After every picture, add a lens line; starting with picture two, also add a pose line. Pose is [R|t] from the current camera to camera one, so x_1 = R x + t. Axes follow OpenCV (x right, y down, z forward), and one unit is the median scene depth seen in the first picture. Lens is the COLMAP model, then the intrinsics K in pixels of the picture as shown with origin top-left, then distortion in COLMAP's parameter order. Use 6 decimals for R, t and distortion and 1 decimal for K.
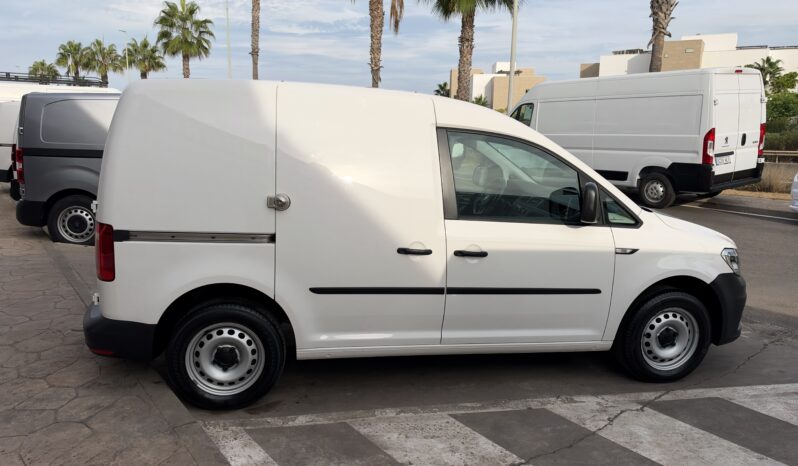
lens RADIAL K [[593.1, 0, 396.4], [0, 593.1, 239.2], [0, 0, 1]] dist [0.013960, -0.013080]
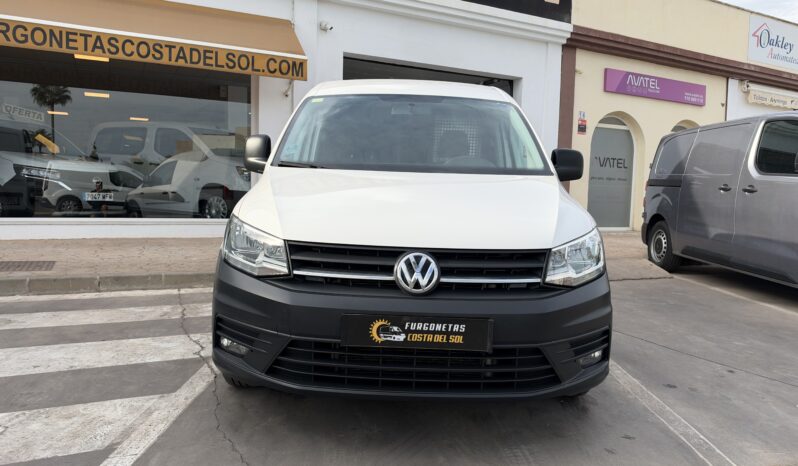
lens RADIAL K [[593.1, 0, 400.8], [0, 593.1, 227.6], [0, 0, 1]] dist [0.013960, -0.013080]
pose [[-0.199107, 0.031864, -0.979460, 1.249814], [-0.225581, 0.971141, 0.077450, -0.068176], [0.953661, 0.236368, -0.186173, 1.394199]]
